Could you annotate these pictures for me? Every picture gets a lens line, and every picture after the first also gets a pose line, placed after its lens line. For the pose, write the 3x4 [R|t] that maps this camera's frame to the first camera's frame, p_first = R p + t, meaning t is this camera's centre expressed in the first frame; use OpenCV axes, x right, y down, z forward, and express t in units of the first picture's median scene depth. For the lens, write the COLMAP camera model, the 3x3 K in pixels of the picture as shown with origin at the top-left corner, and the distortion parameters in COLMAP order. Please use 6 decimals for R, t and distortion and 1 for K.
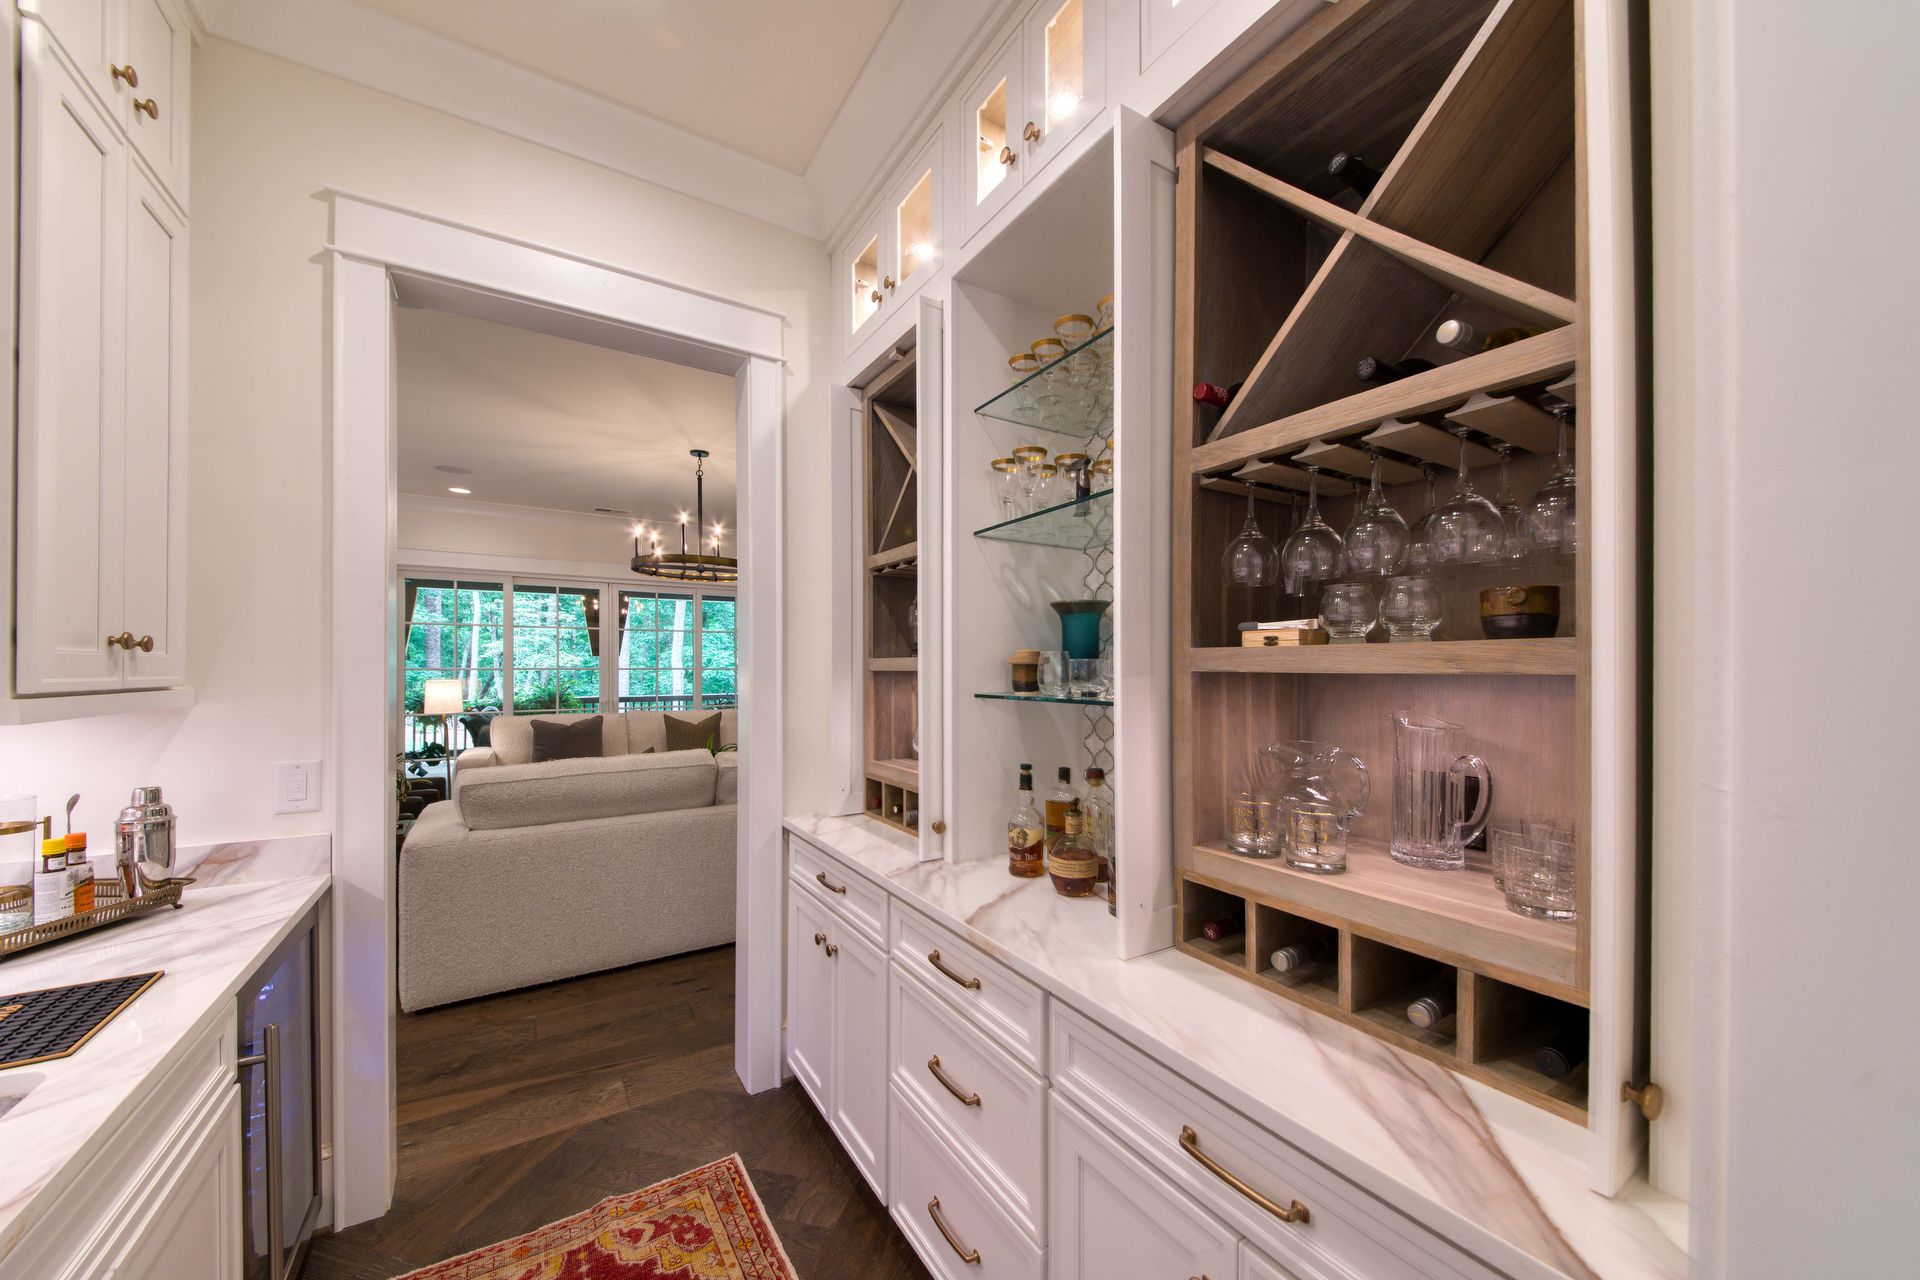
lens RADIAL K [[694.2, 0, 877.7], [0, 694.2, 638.8], [0, 0, 1]] dist [0.011065, -0.010992]
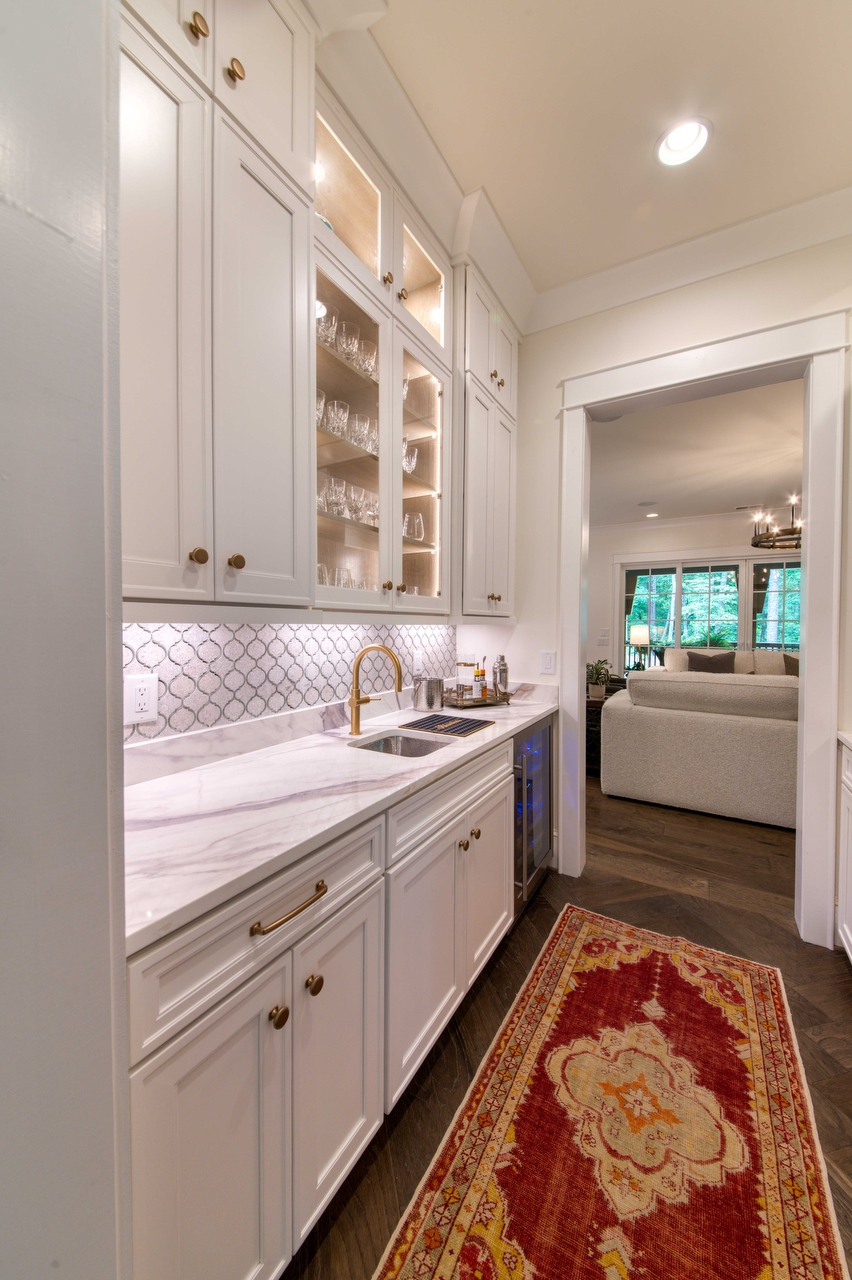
lens RADIAL K [[462.8, 0, 429.5], [0, 462.8, 630.4], [0, 0, 1]] dist [0.011065, -0.010992]
pose [[0.440975, 0.017052, -0.897357, 0.294426], [0.000196, 0.999818, 0.019096, 0.076221], [0.897519, -0.008596, 0.440891, 0.015396]]
